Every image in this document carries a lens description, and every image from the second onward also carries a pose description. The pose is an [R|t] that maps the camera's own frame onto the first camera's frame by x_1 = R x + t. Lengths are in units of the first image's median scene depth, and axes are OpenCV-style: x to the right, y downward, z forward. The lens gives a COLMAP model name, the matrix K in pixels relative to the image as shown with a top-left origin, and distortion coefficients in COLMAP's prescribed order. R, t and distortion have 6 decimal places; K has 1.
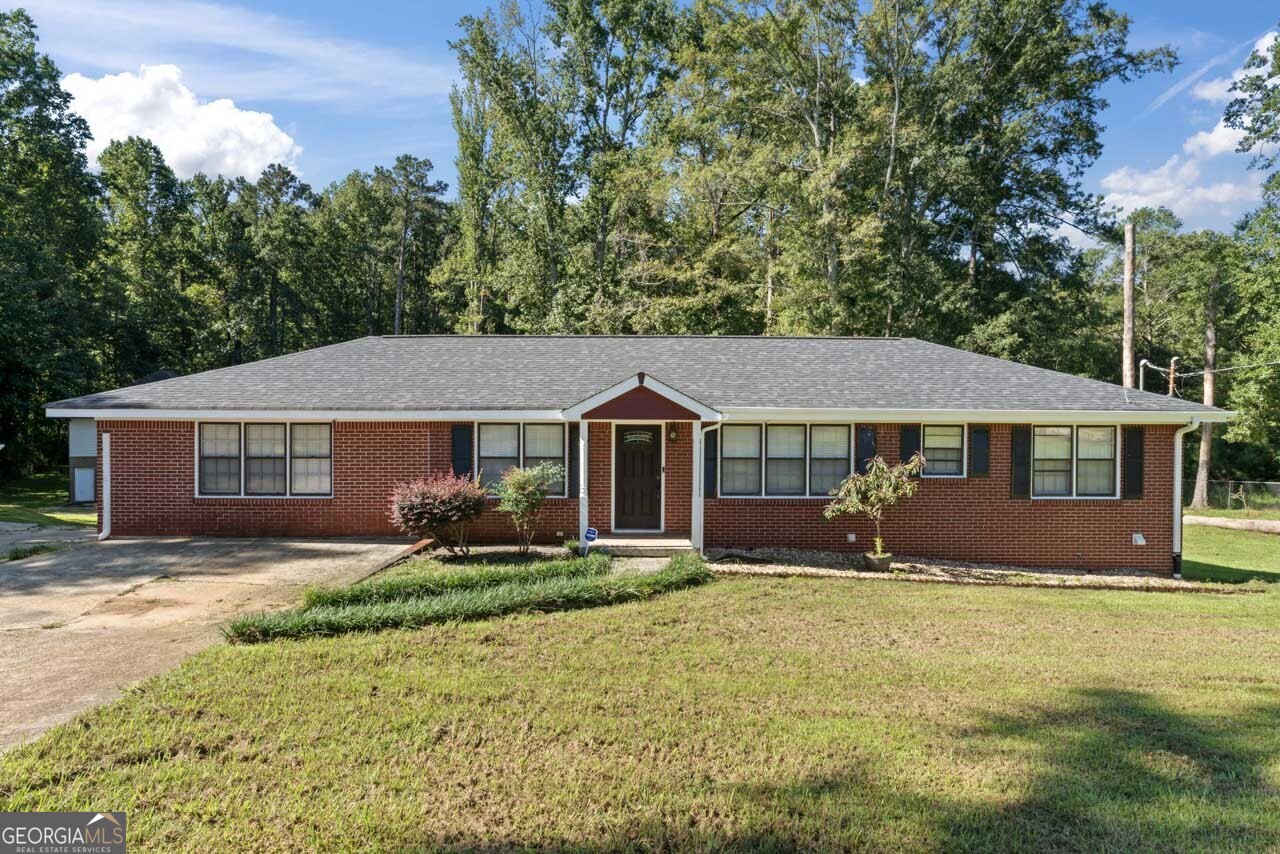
lens RADIAL K [[775.7, 0, 640.0], [0, 775.7, 427.0], [0, 0, 1]] dist [-0.003838, 0.002842]
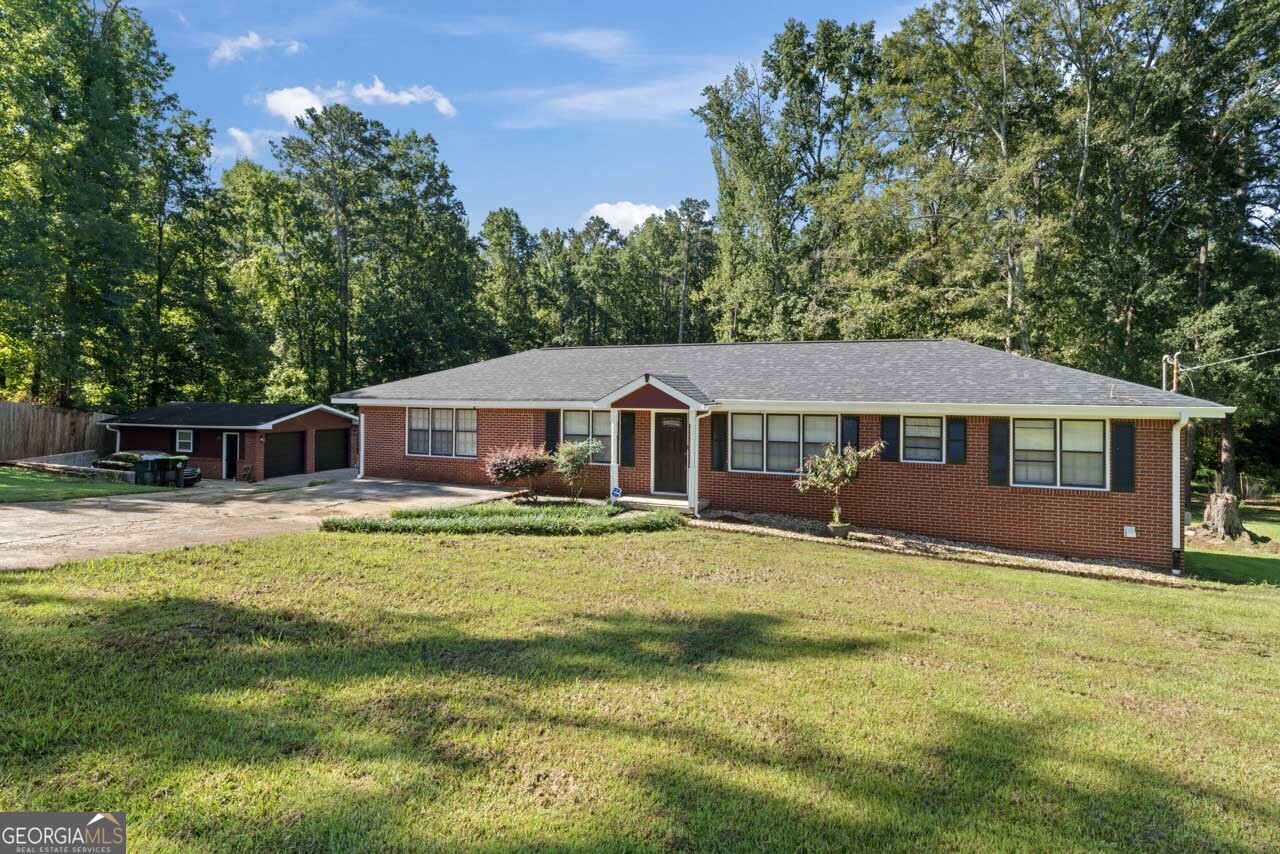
lens RADIAL K [[660.4, 0, 638.7], [0, 660.4, 409.5], [0, 0, 1]] dist [-0.006123, -0.001134]
pose [[0.919541, 0.011368, -0.392829, 0.138438], [-0.015962, 0.999837, -0.008431, 0.000573], [0.392669, 0.014023, 0.919573, -0.018724]]
